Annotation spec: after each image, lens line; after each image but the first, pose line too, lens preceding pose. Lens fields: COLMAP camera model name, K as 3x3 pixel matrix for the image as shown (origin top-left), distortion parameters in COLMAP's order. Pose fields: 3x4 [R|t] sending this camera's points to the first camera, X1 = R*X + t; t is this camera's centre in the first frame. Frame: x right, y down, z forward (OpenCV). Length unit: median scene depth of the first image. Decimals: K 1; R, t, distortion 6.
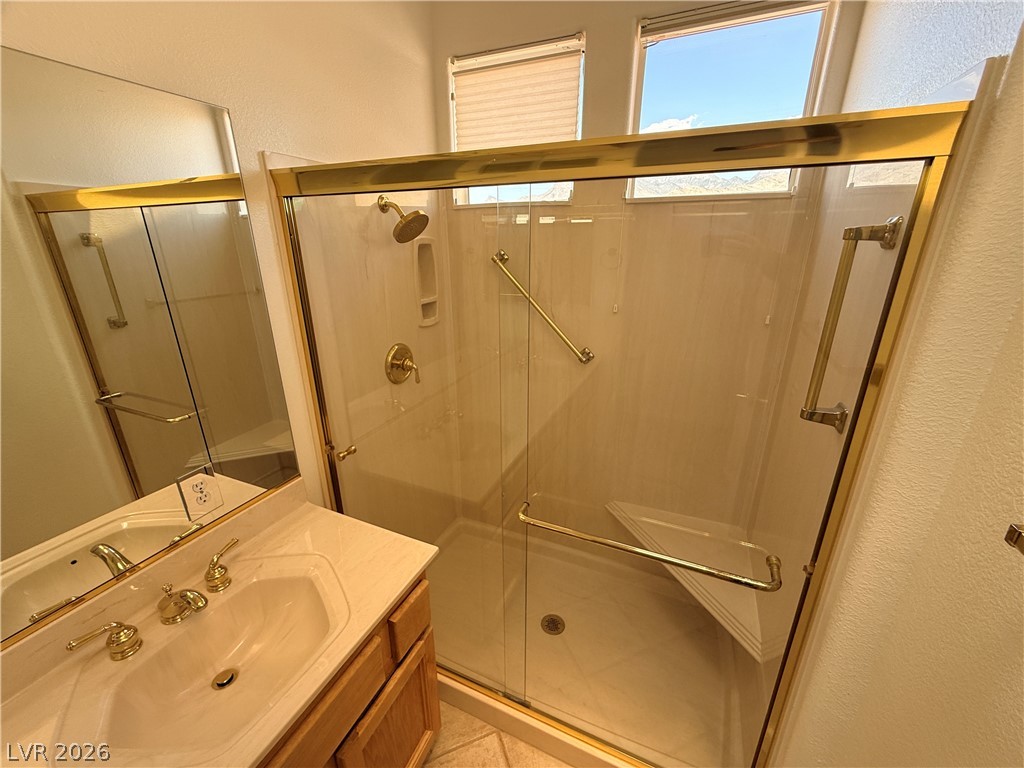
lens RADIAL K [[411.1, 0, 512.3], [0, 411.1, 384.9], [0, 0, 1]] dist [0.000003, 0.000420]
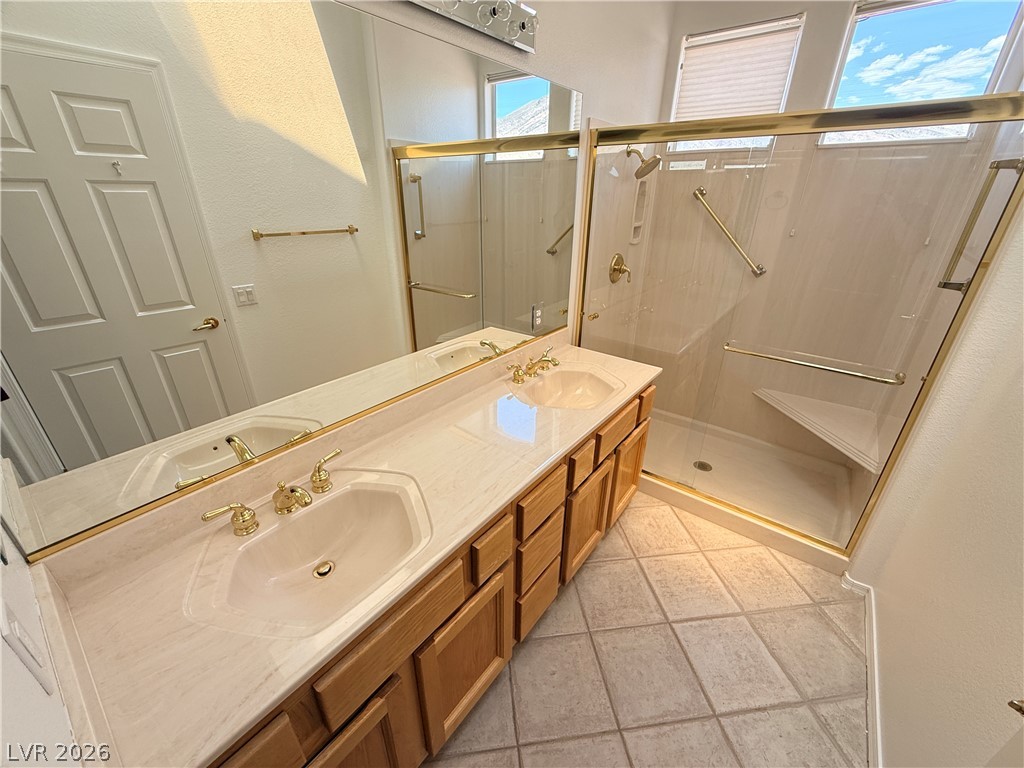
lens RADIAL K [[411.1, 0, 513.5], [0, 411.1, 384.0], [0, 0, 1]] dist [0.000003, 0.000420]
pose [[0.970186, 0.111846, -0.215010, -0.291510], [-0.090939, 0.990325, 0.104814, 0.248983], [0.224653, -0.082136, 0.970971, -0.544096]]
